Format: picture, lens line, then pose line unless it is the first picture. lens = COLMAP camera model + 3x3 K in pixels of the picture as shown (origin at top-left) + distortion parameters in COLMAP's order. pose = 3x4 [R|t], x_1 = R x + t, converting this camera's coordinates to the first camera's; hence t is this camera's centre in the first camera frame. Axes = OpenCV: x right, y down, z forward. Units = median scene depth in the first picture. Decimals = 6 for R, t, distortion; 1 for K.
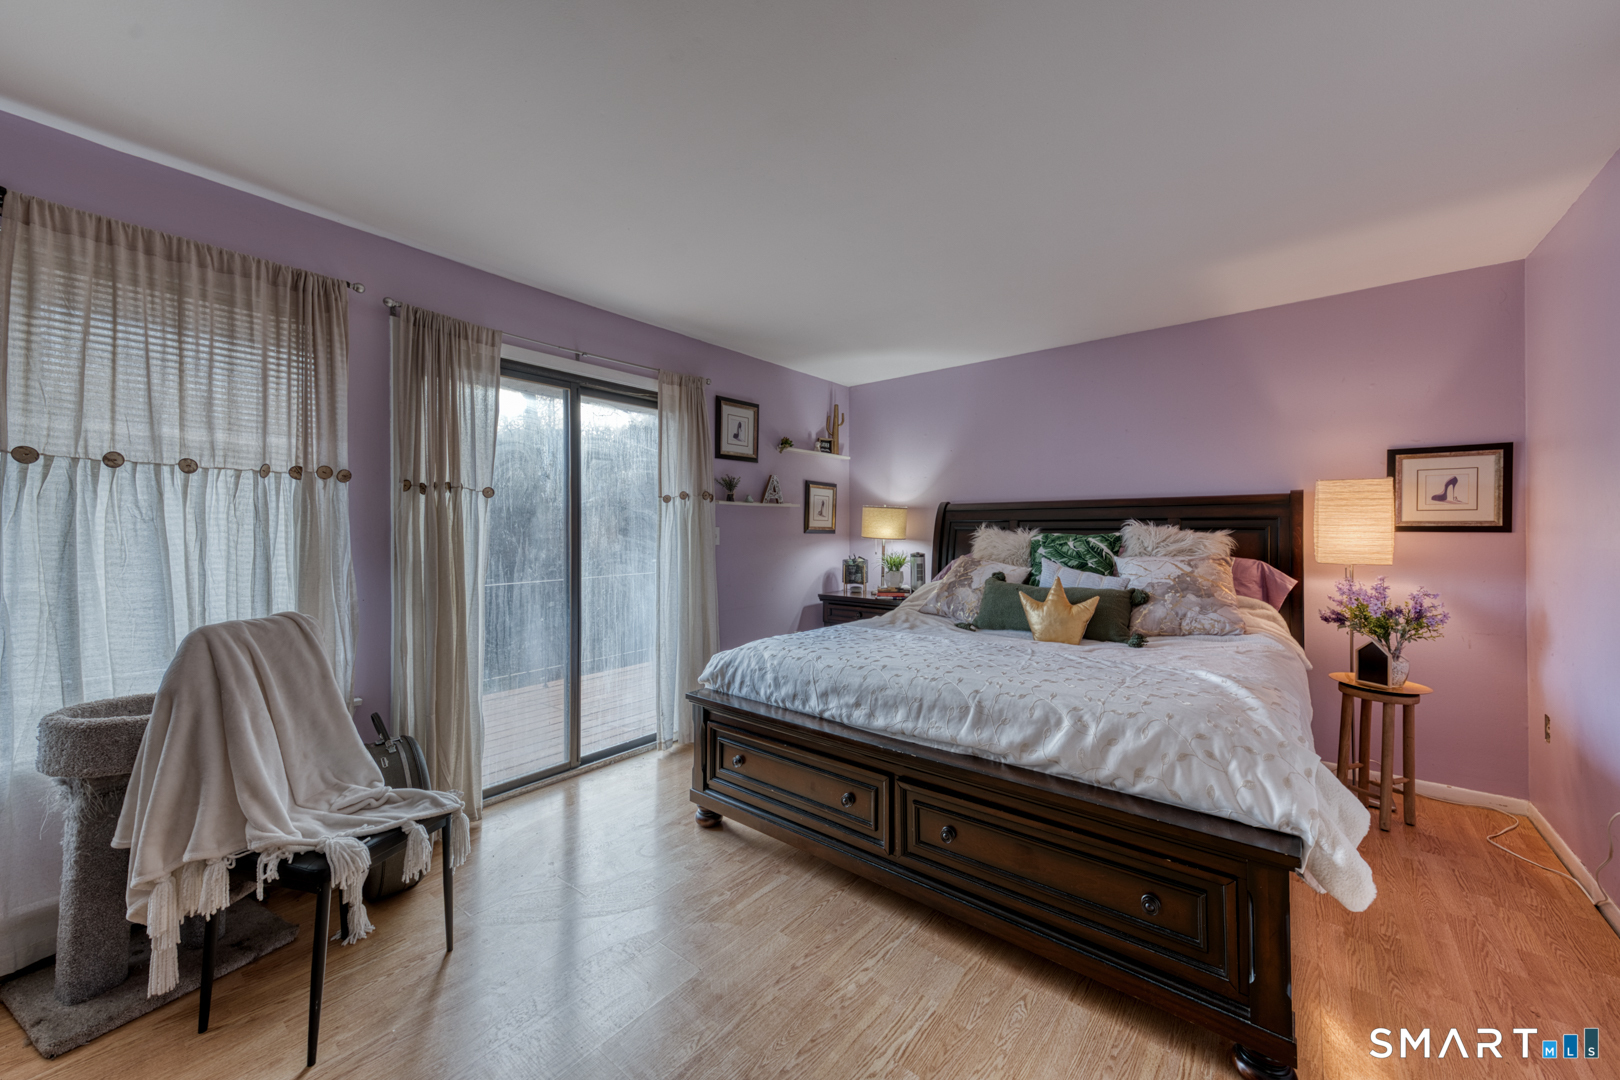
lens RADIAL K [[637.8, 0, 819.6], [0, 637.8, 530.1], [0, 0, 1]] dist [0.024628, -0.000724]
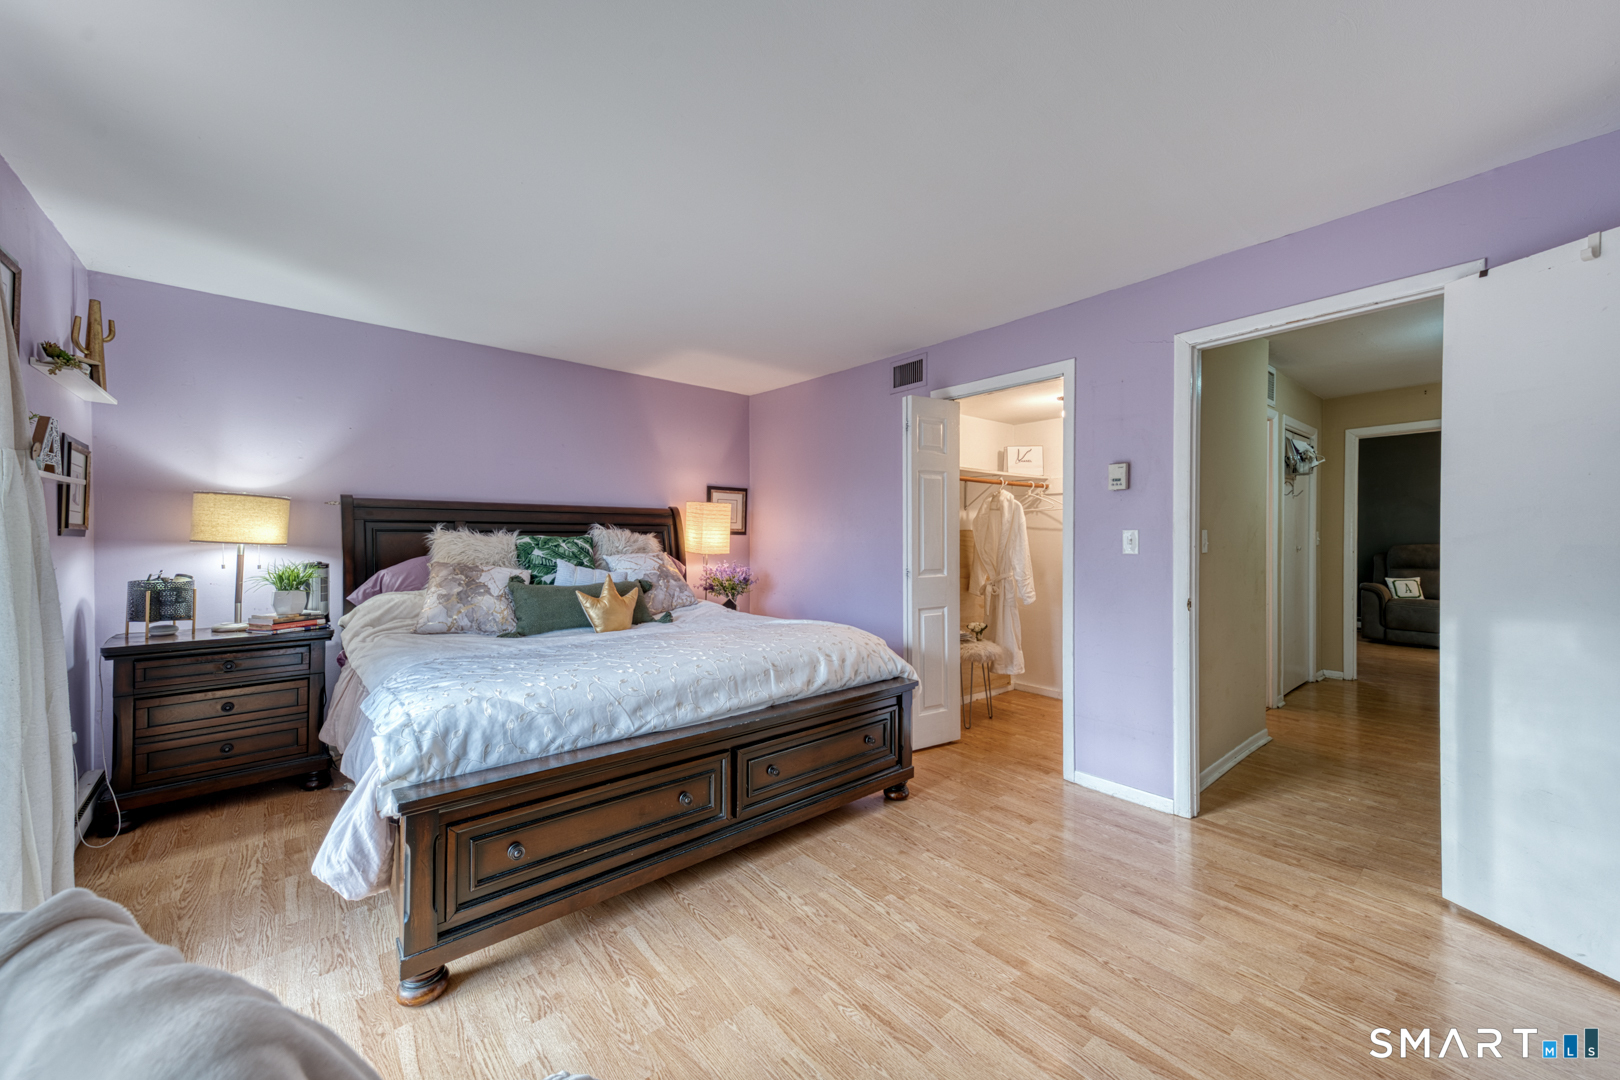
lens RADIAL K [[573.5, 0, 848.2], [0, 573.5, 544.6], [0, 0, 1]] dist [0.016566, 0.000108]
pose [[0.164414, -0.013825, 0.986295, -0.700515], [-0.001992, 0.999895, 0.014348, 0.007827], [-0.986389, -0.004324, 0.164369, 0.526851]]
